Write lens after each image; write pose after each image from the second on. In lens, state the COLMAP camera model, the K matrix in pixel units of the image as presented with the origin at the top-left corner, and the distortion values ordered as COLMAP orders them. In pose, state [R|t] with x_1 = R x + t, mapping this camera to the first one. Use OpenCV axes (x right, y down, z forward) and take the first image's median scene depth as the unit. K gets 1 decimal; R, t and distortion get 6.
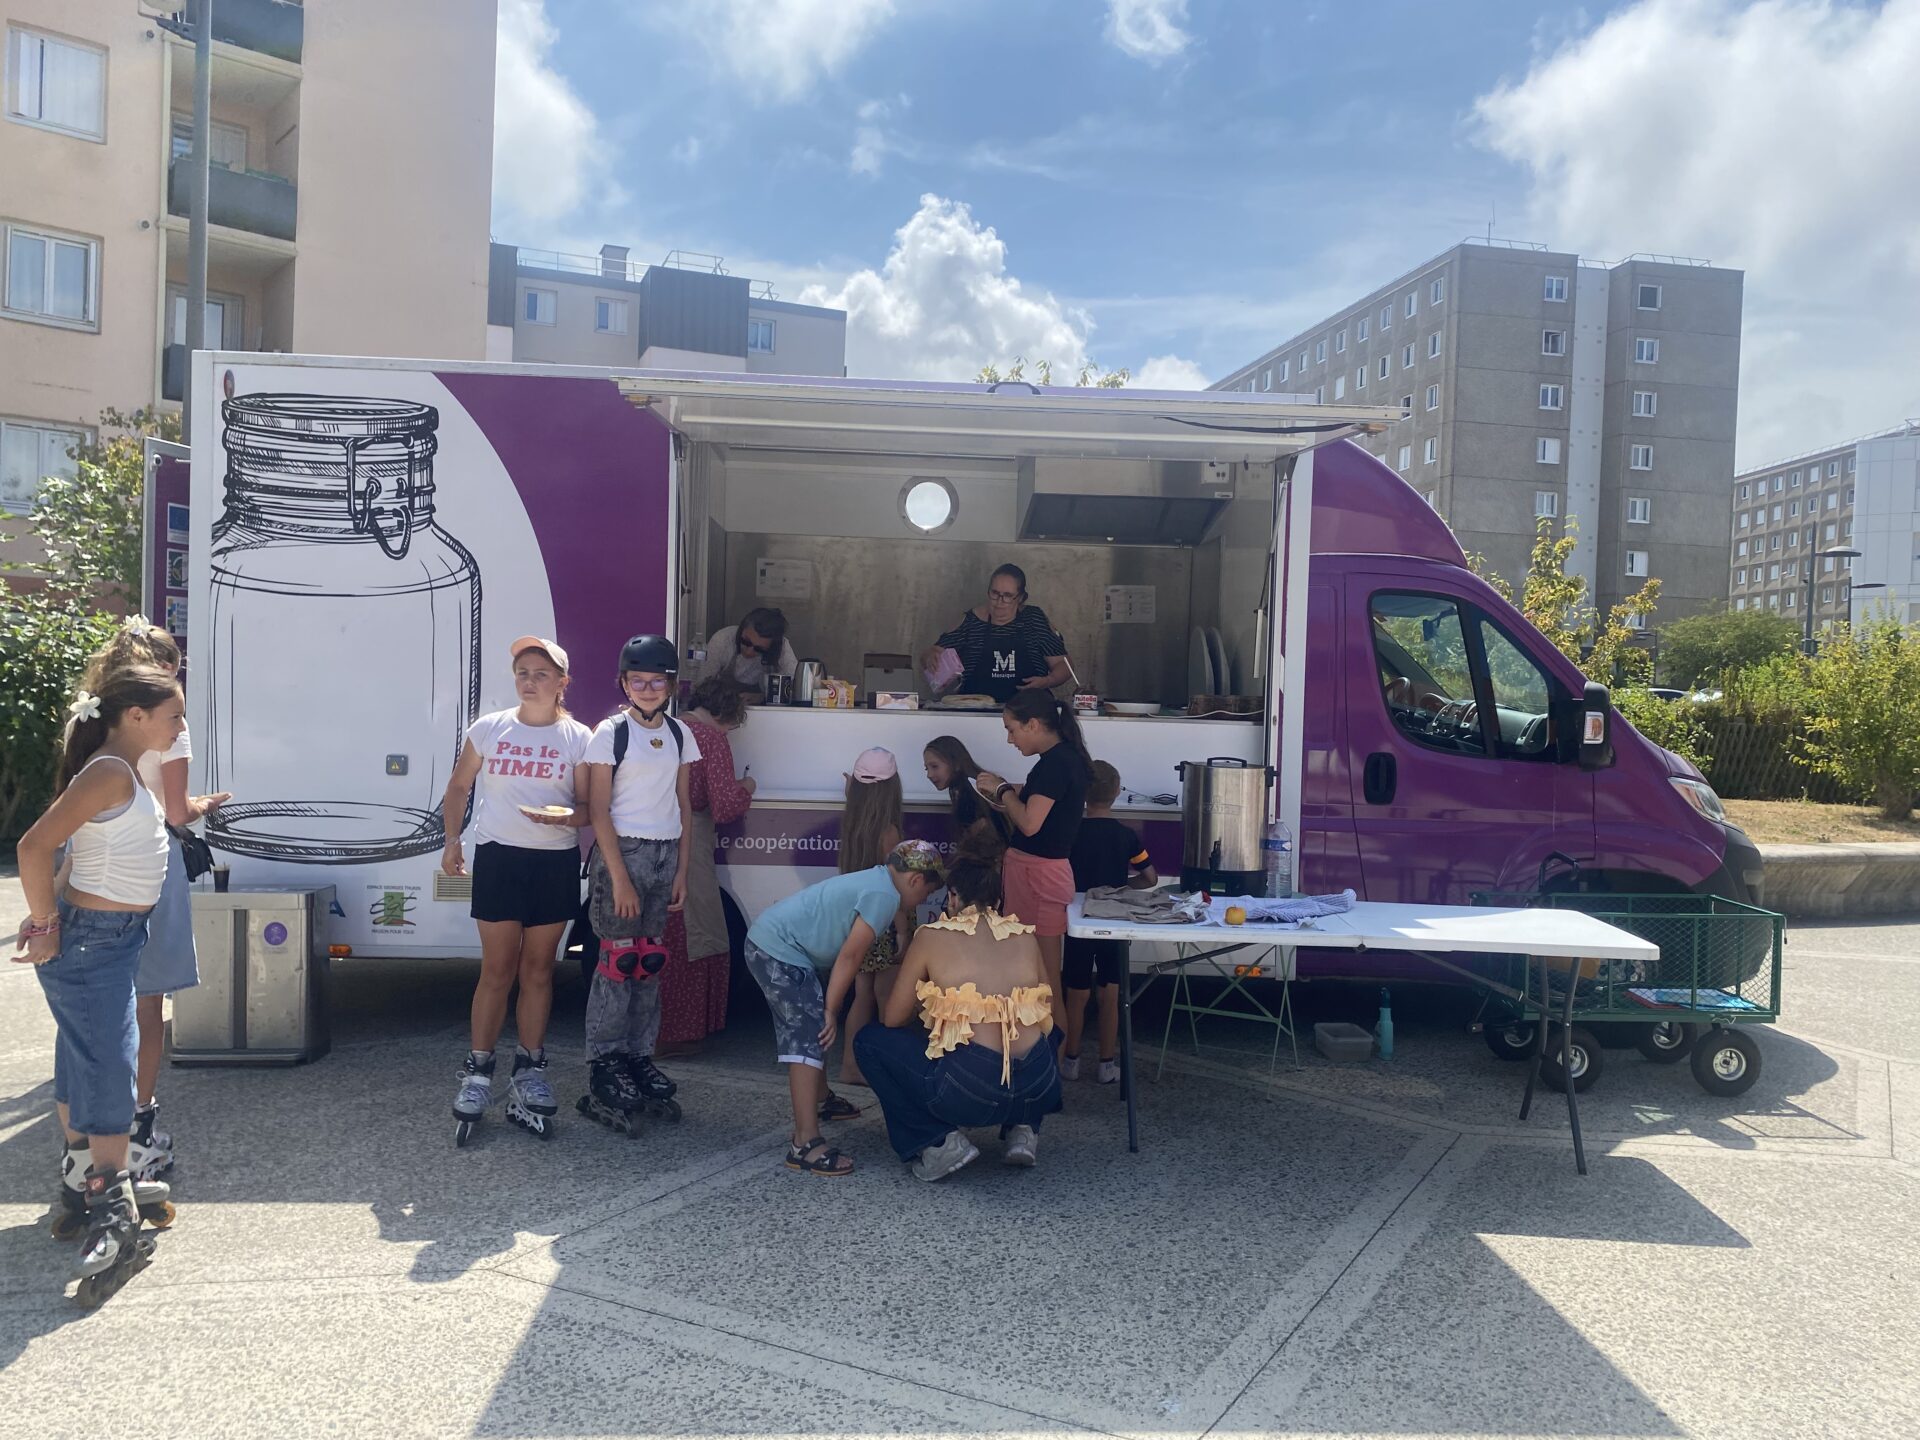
lens RADIAL K [[1451.1, 0, 944.7], [0, 1451.1, 714.5], [0, 0, 1]] dist [0.001480, -0.005395]
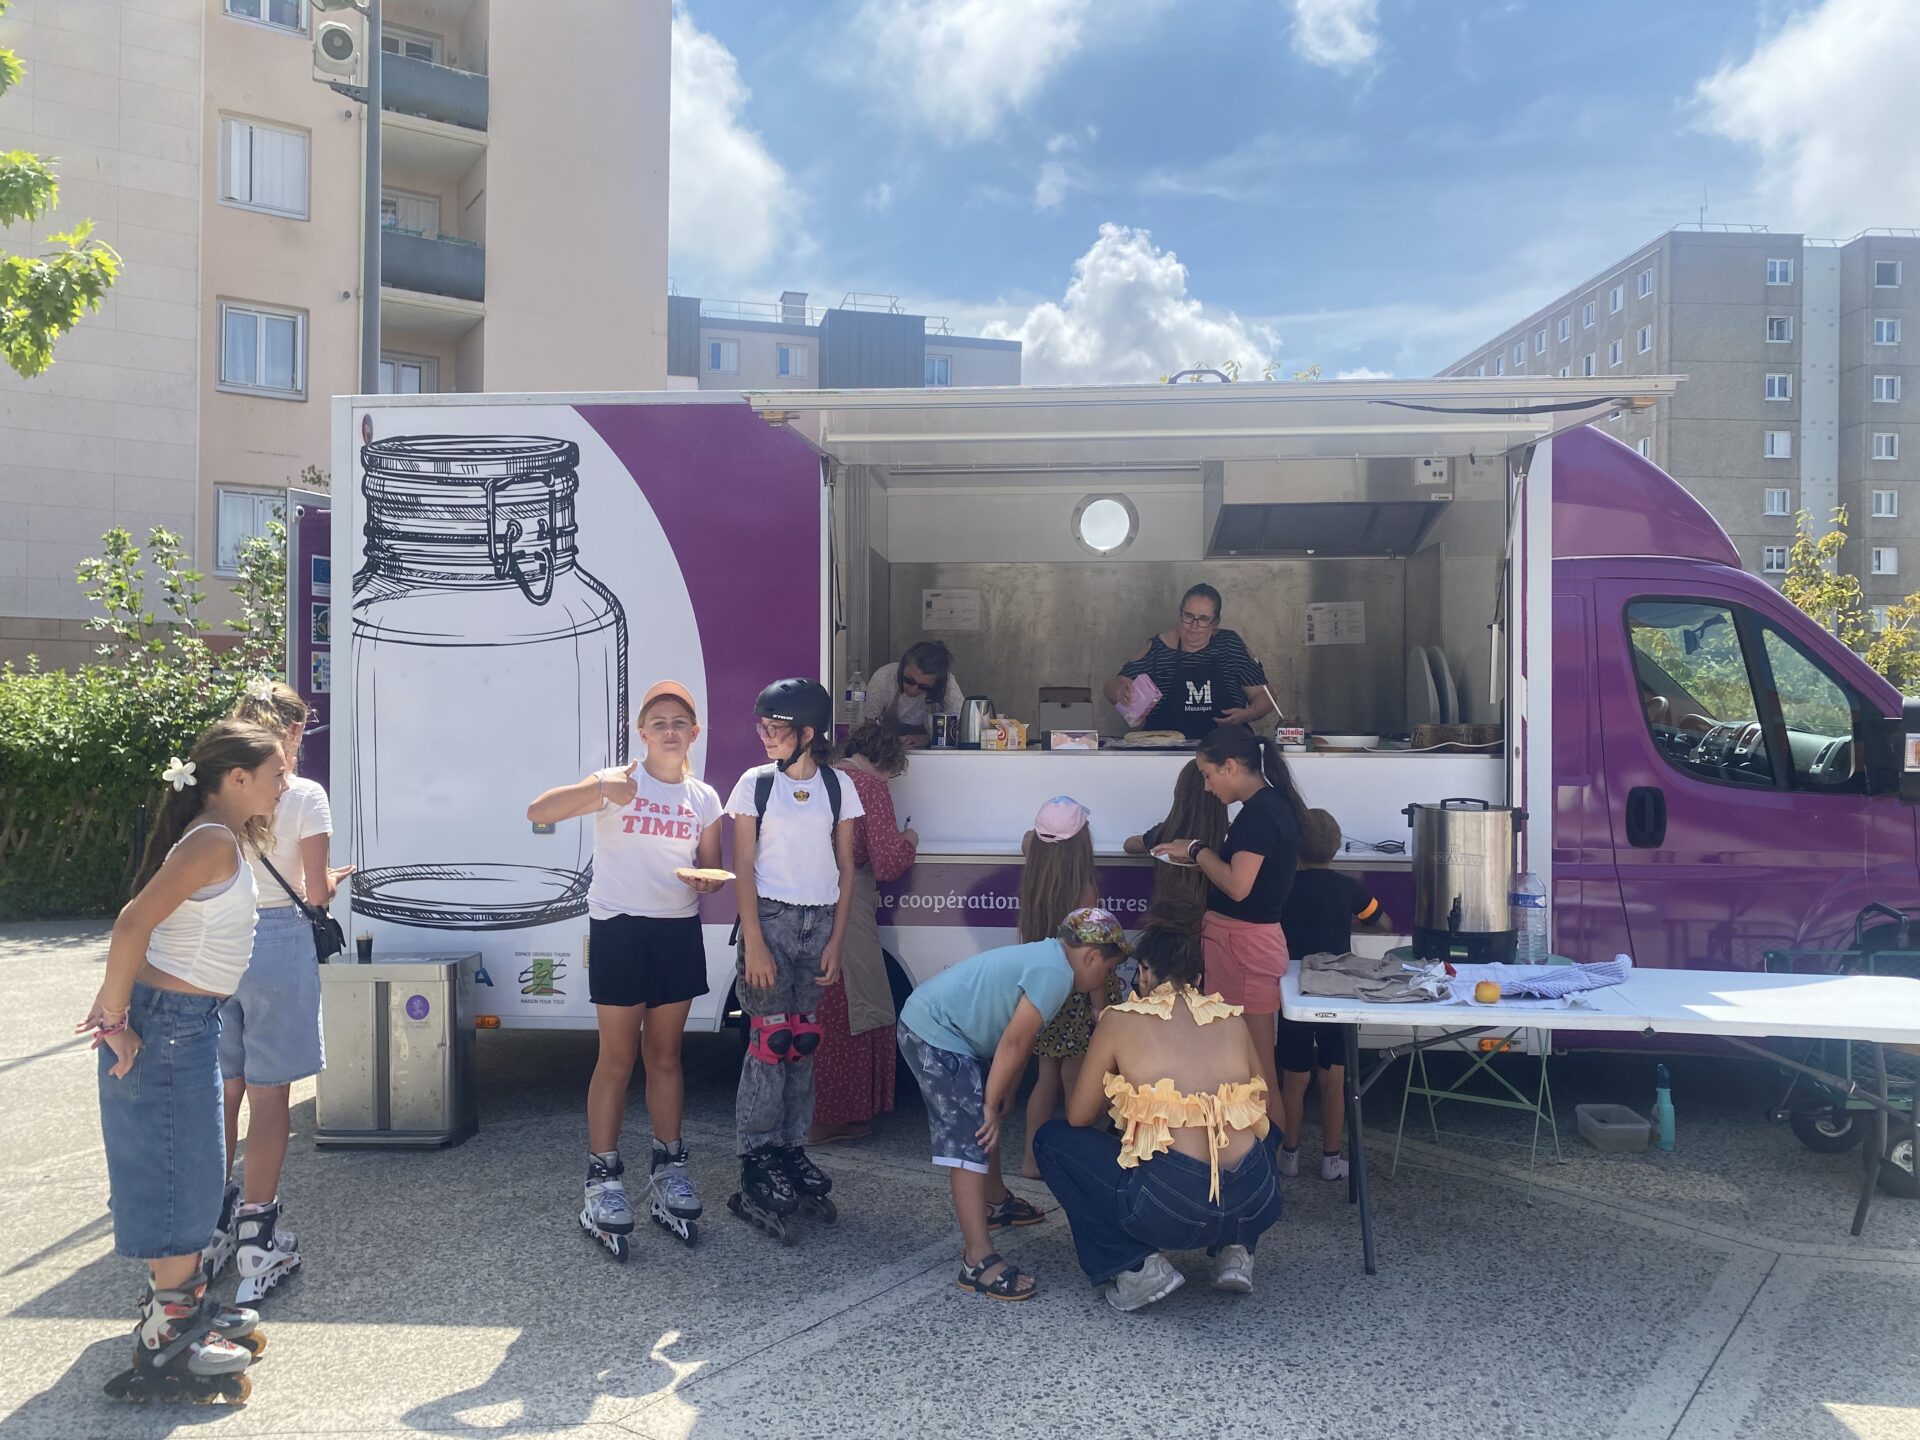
lens RADIAL K [[1444.8, 0, 945.4], [0, 1444.8, 709.0], [0, 0, 1]] dist [0.027990, -0.034784]
pose [[0.991341, -0.028472, -0.128193, 0.002652], [0.025305, 0.999335, -0.026267, -0.007939], [0.128855, 0.022796, 0.991401, 0.103151]]
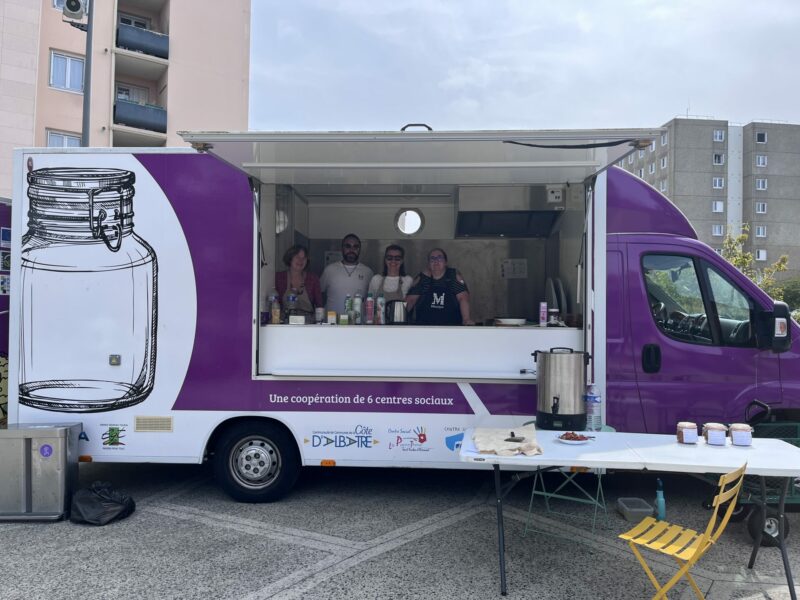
lens RADIAL K [[594.0, 0, 401.3], [0, 594.0, 306.2], [0, 0, 1]] dist [0.070411, -0.090636]
pose [[0.995419, -0.023667, -0.092631, 0.069017], [0.020249, 0.999085, -0.037661, 0.001959], [0.093437, 0.035613, 0.994988, 0.252505]]
